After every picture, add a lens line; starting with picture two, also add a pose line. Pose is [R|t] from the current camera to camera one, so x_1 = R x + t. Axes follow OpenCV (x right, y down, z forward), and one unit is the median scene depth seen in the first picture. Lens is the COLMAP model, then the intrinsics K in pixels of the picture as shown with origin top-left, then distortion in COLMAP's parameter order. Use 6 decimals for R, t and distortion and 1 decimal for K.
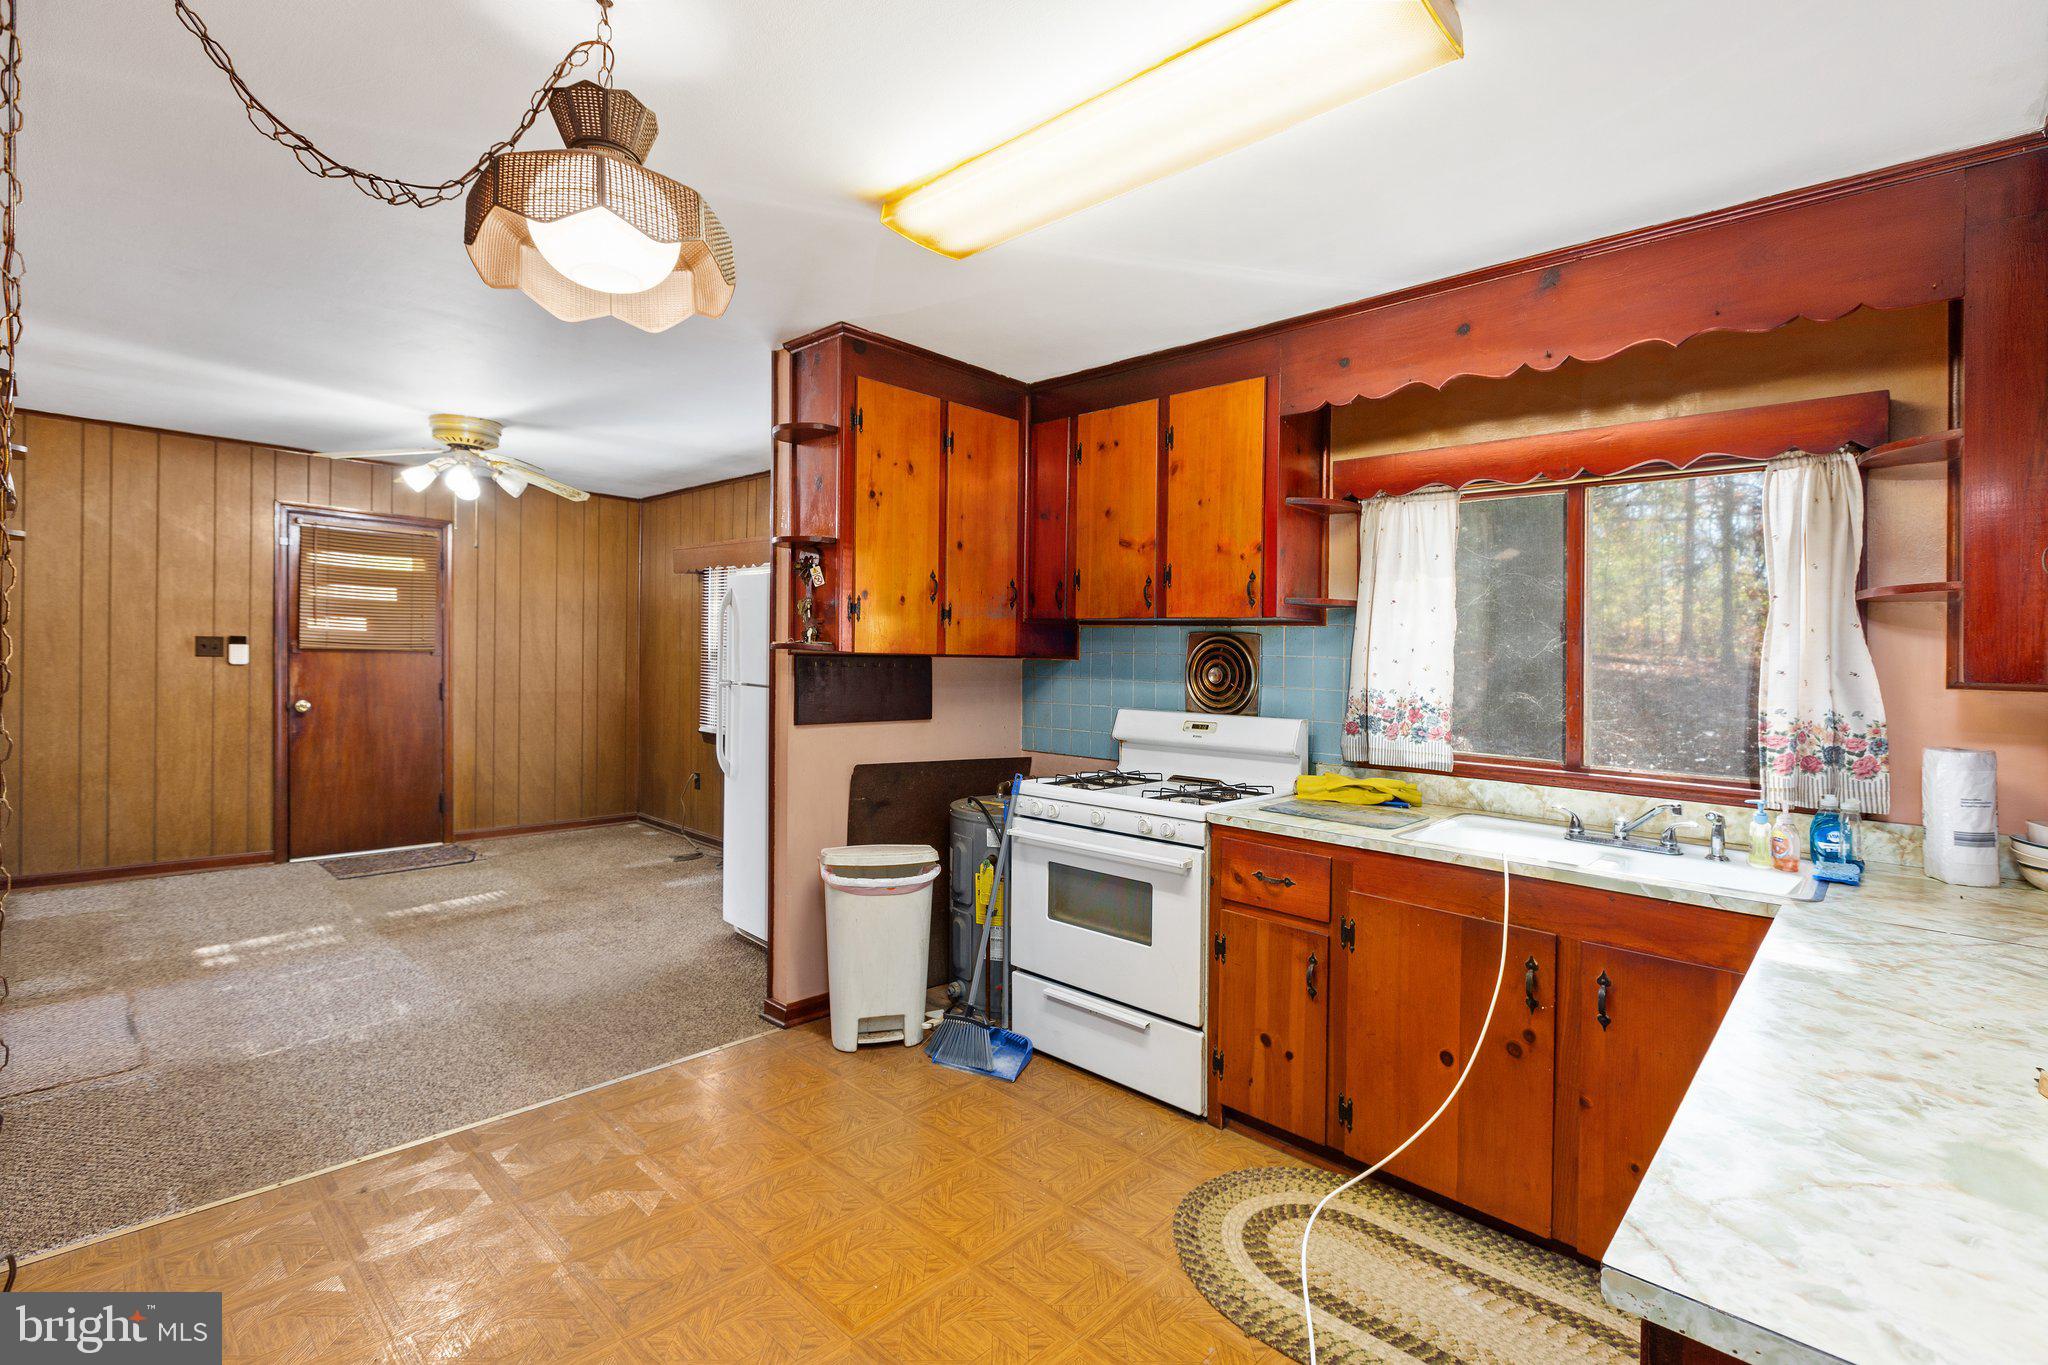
lens RADIAL K [[912.3, 0, 1024.7], [0, 912.3, 666.0], [0, 0, 1]] dist [0.004930, -0.002866]
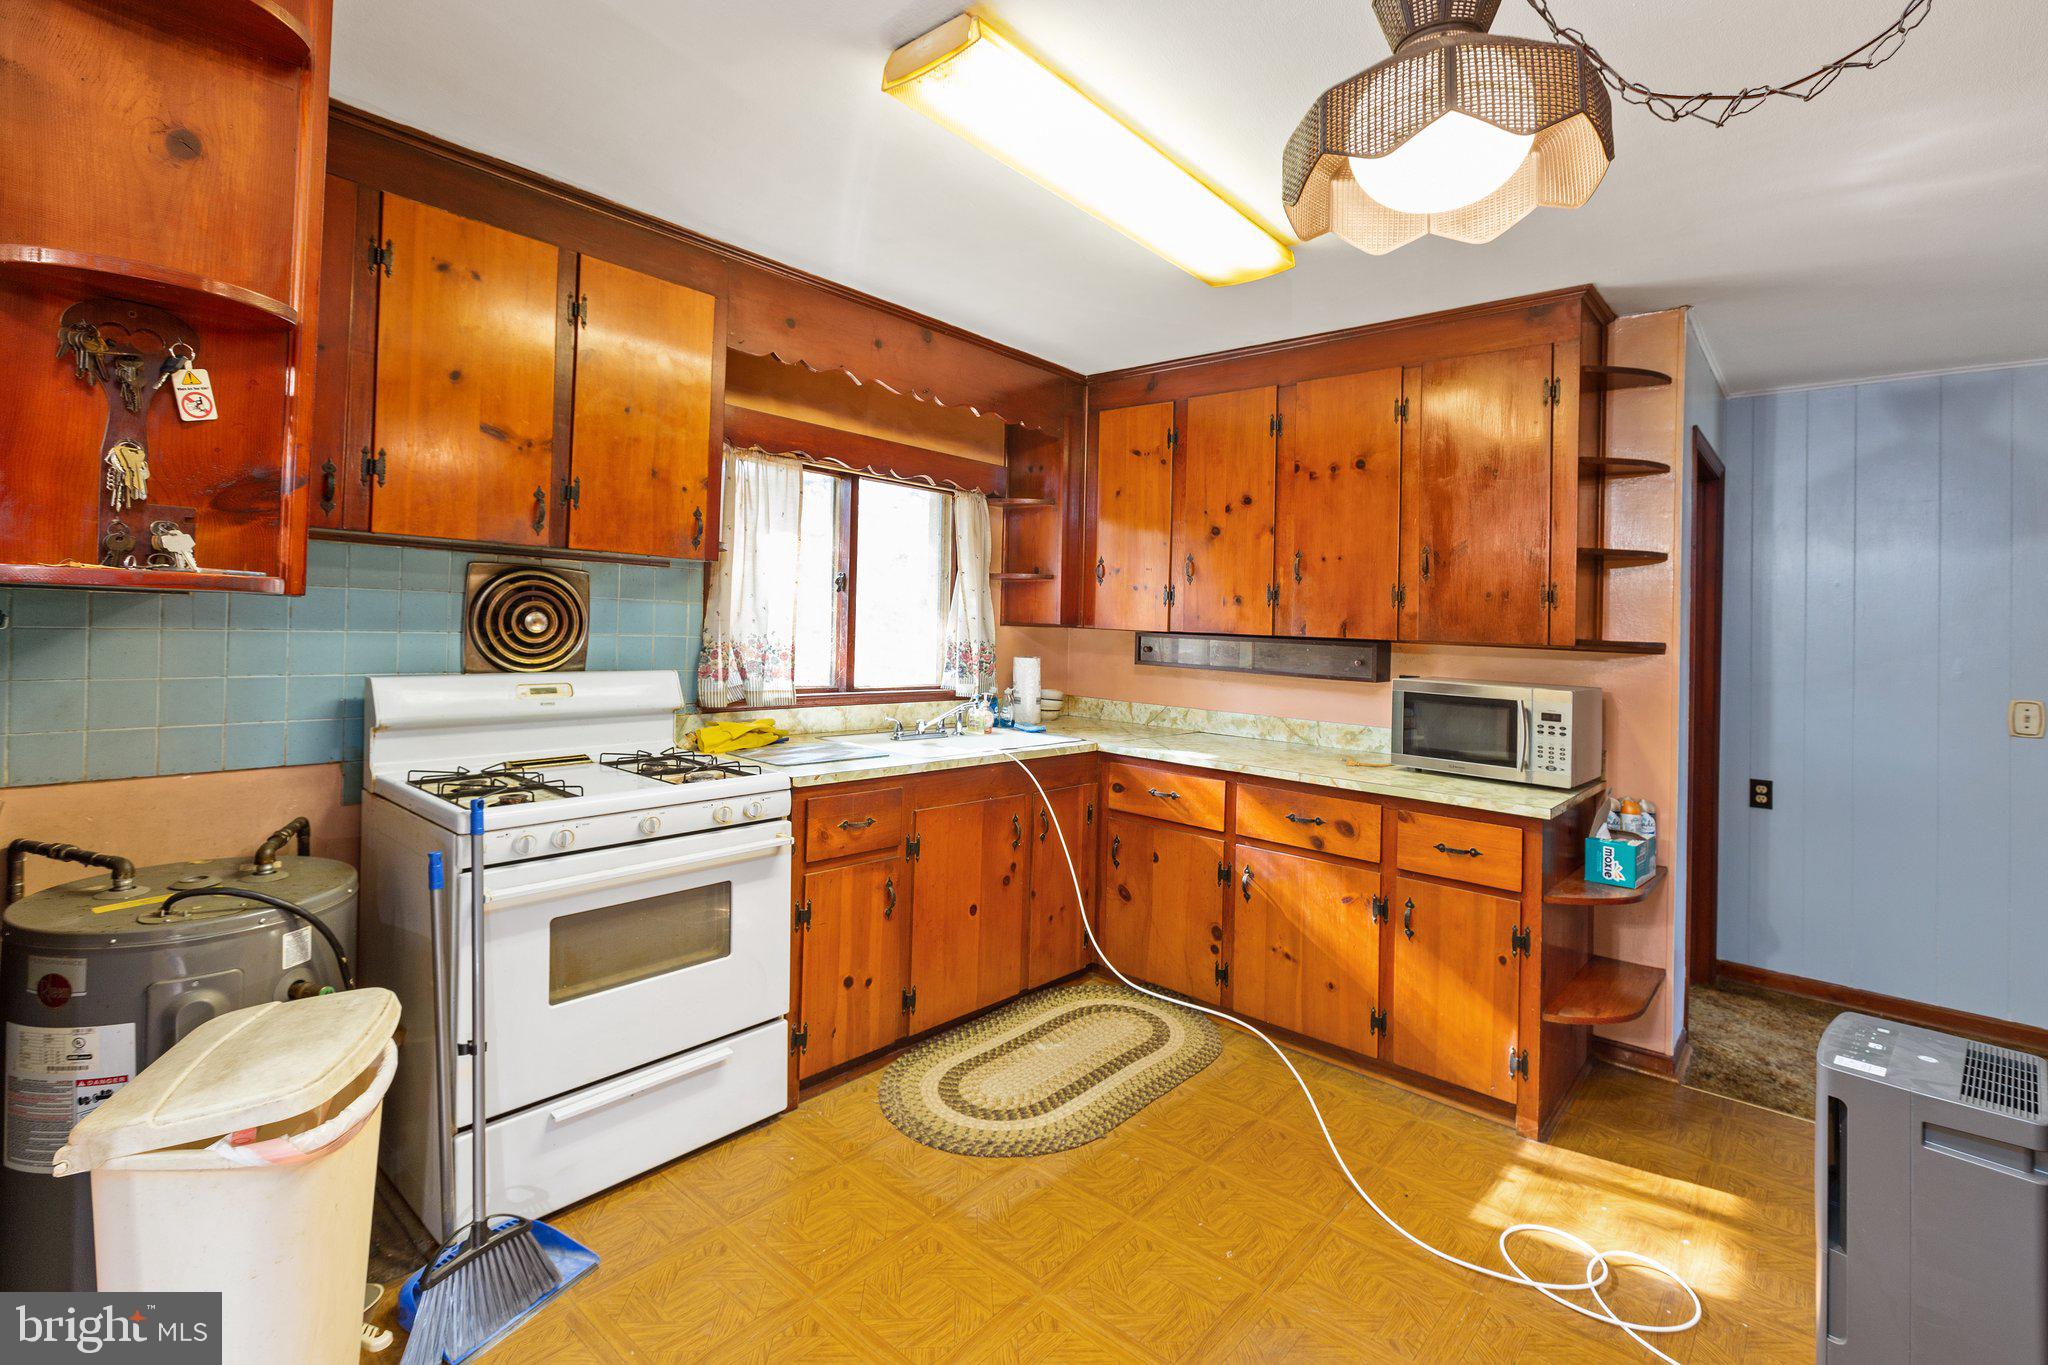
lens RADIAL K [[912.3, 0, 1010.1], [0, 912.3, 594.1], [0, 0, 1]] dist [0.004930, -0.002866]
pose [[-0.012653, 0.002247, 0.999917, -0.403928], [-0.031935, 0.999486, -0.002651, -0.017060], [-0.999410, -0.031966, -0.012574, 0.440892]]
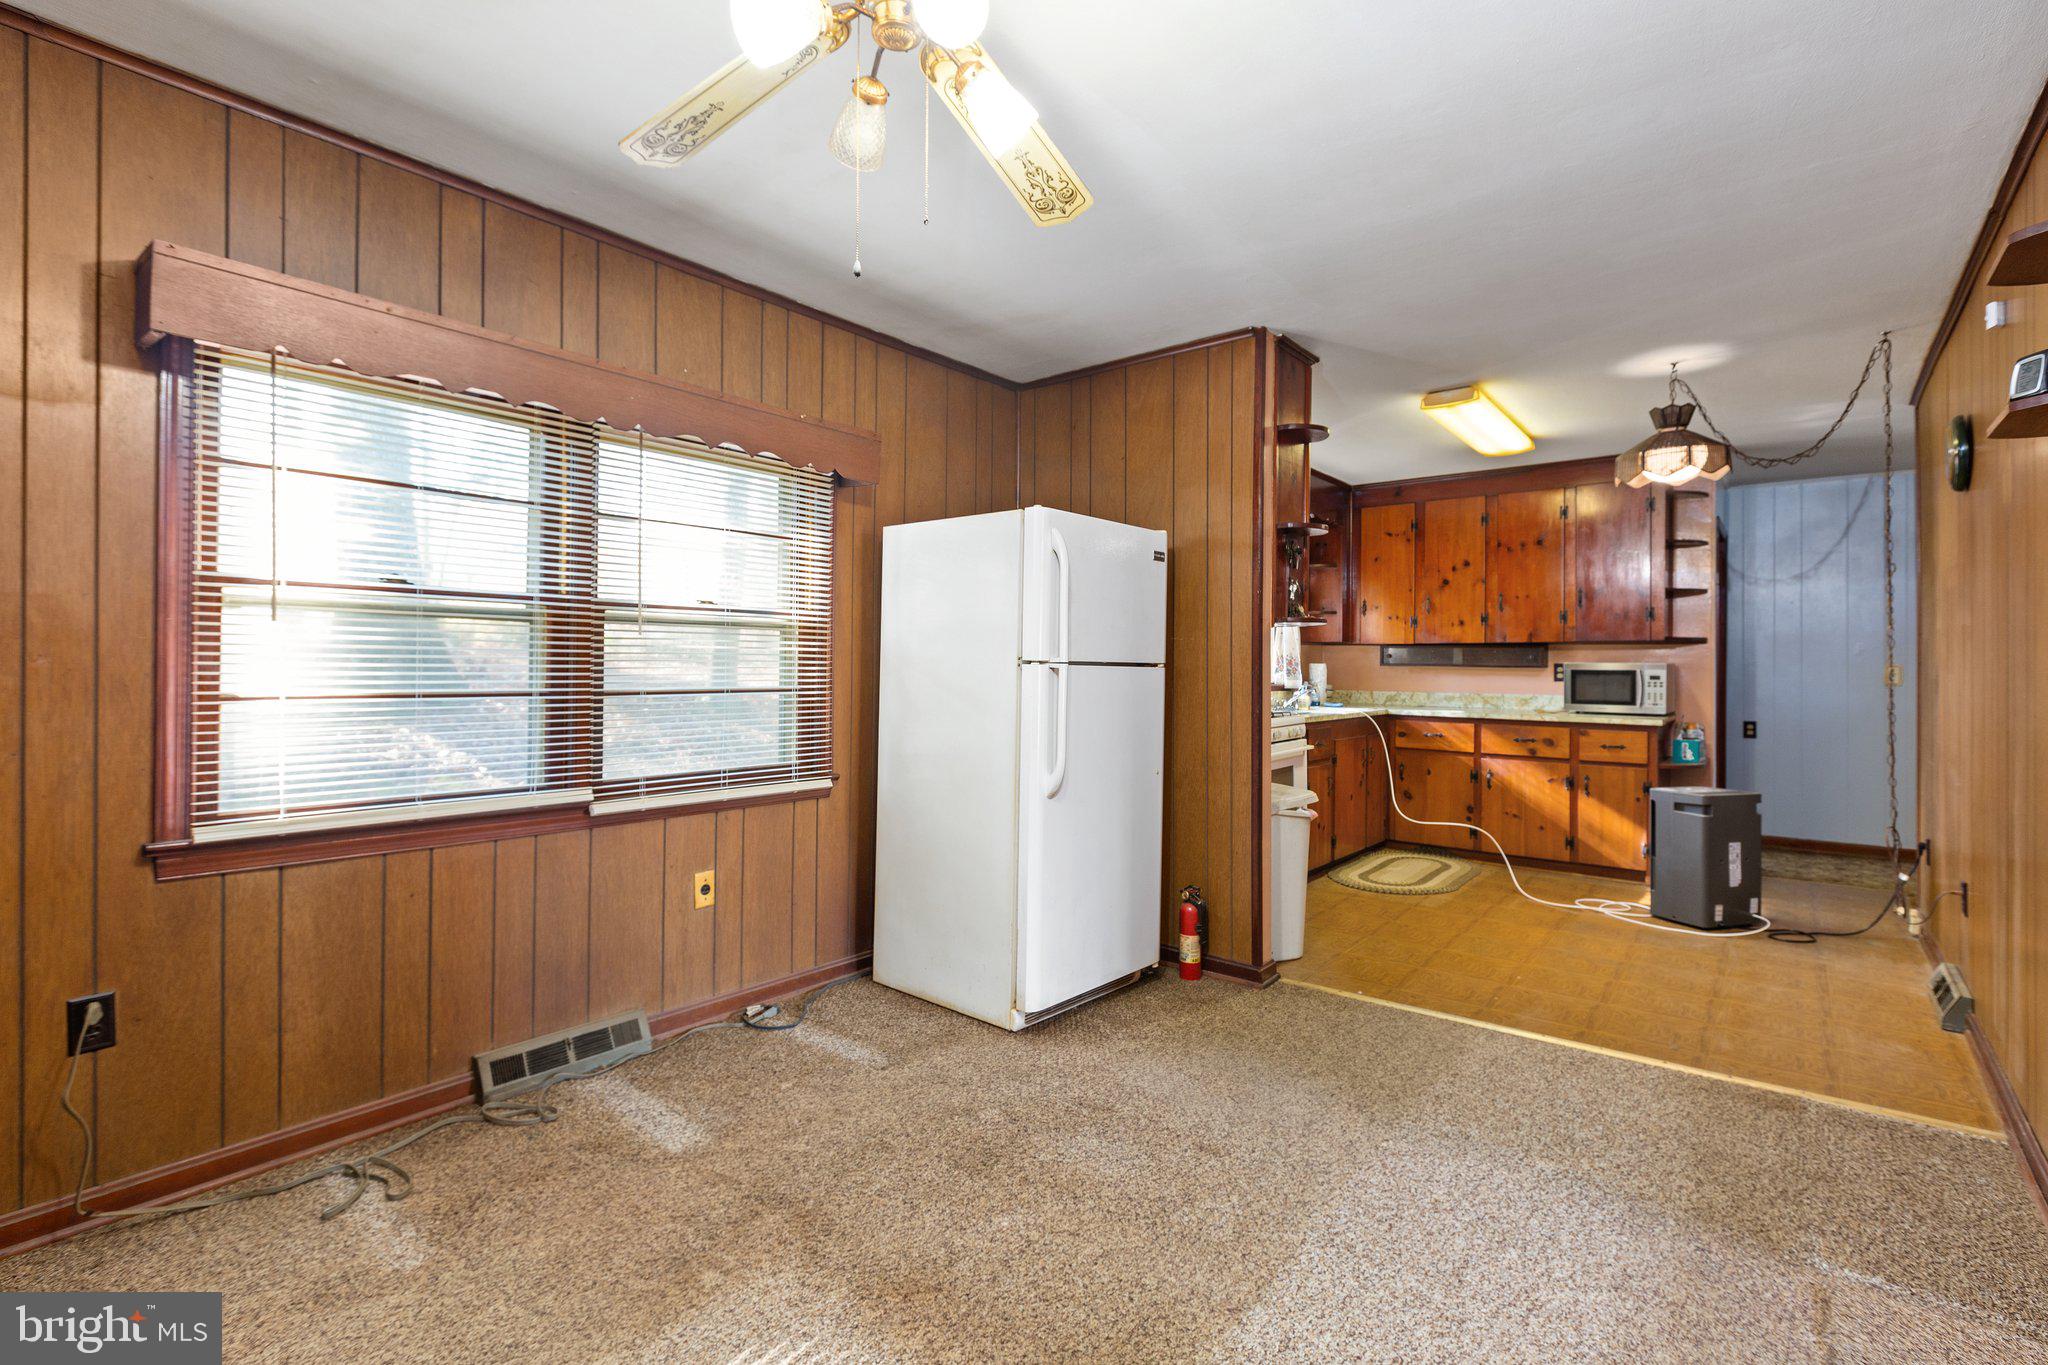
lens RADIAL K [[912.3, 0, 1091.0], [0, 912.3, 655.5], [0, 0, 1]] dist [0.004930, -0.002866]
pose [[-0.100431, -0.020948, 0.994723, -0.851903], [0.000395, 0.999777, 0.021094, -0.001934], [-0.994944, 0.002511, -0.100400, 0.870376]]
